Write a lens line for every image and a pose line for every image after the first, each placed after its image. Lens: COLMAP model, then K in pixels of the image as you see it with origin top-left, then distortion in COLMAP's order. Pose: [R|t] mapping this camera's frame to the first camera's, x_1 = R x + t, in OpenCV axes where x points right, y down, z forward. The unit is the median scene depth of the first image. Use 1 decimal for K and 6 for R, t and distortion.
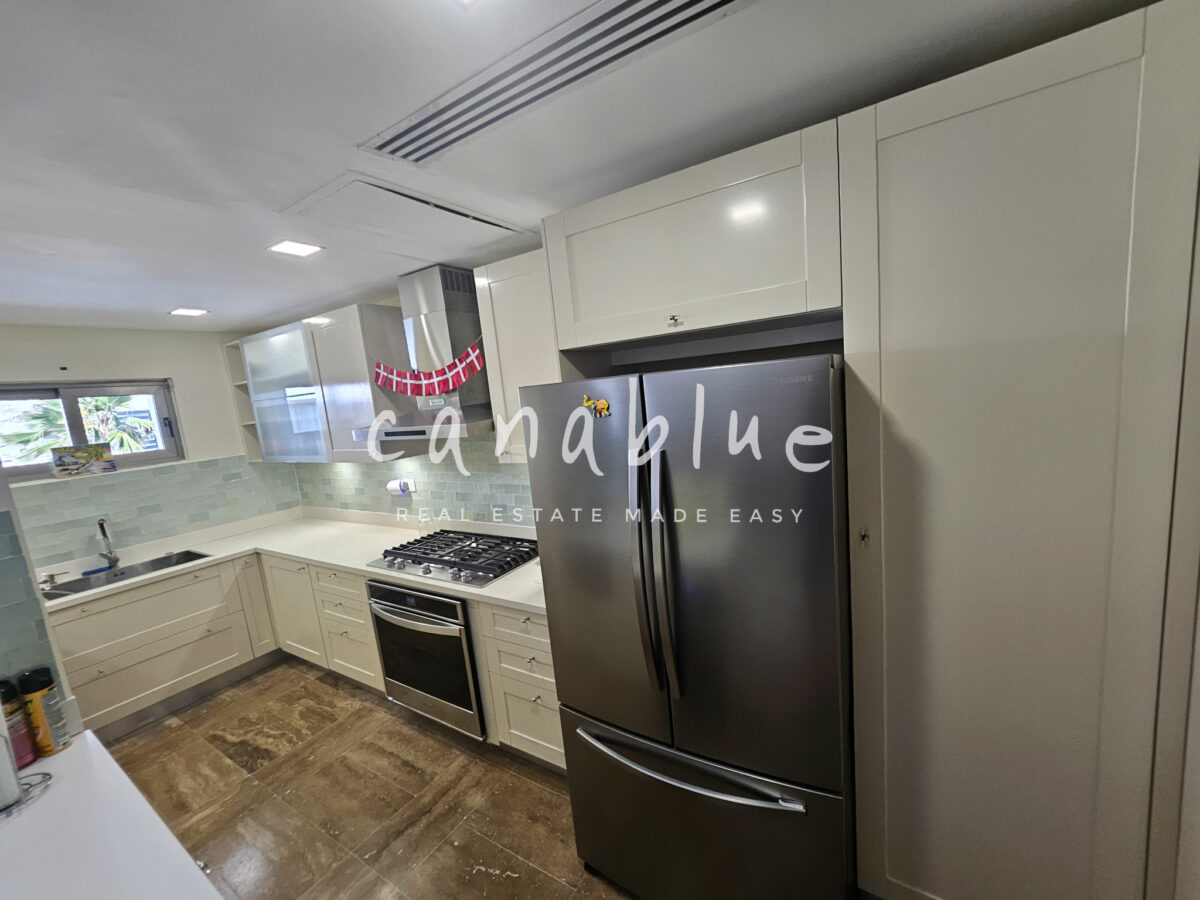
lens RADIAL K [[472.2, 0, 612.7], [0, 472.2, 456.4], [0, 0, 1]] dist [-0.001713, -0.000210]
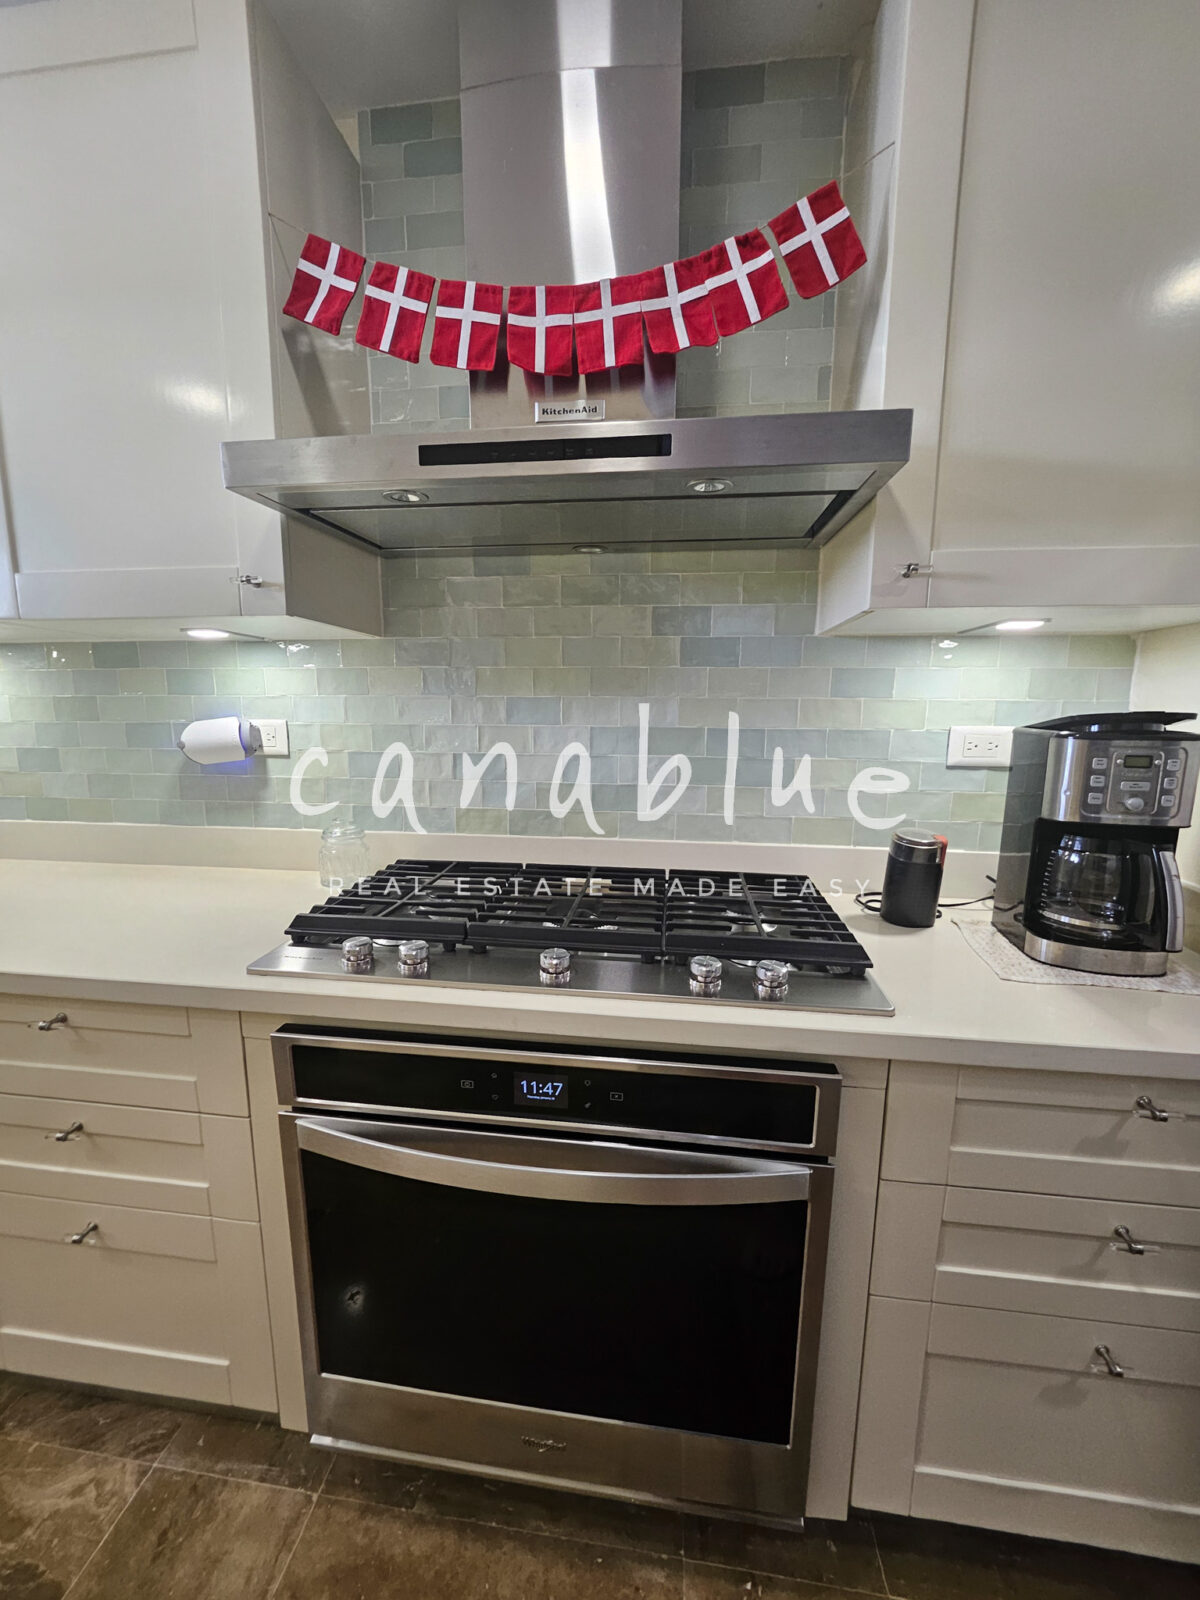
lens RADIAL K [[629.6, 0, 594.9], [0, 629.6, 810.0], [0, 0, 1]] dist [-0.001713, -0.000210]
pose [[0.911710, 0.032218, 0.409569, -0.496466], [-0.032777, 0.999447, -0.005657, 0.136402], [-0.409524, -0.008267, 0.912262, 0.604558]]
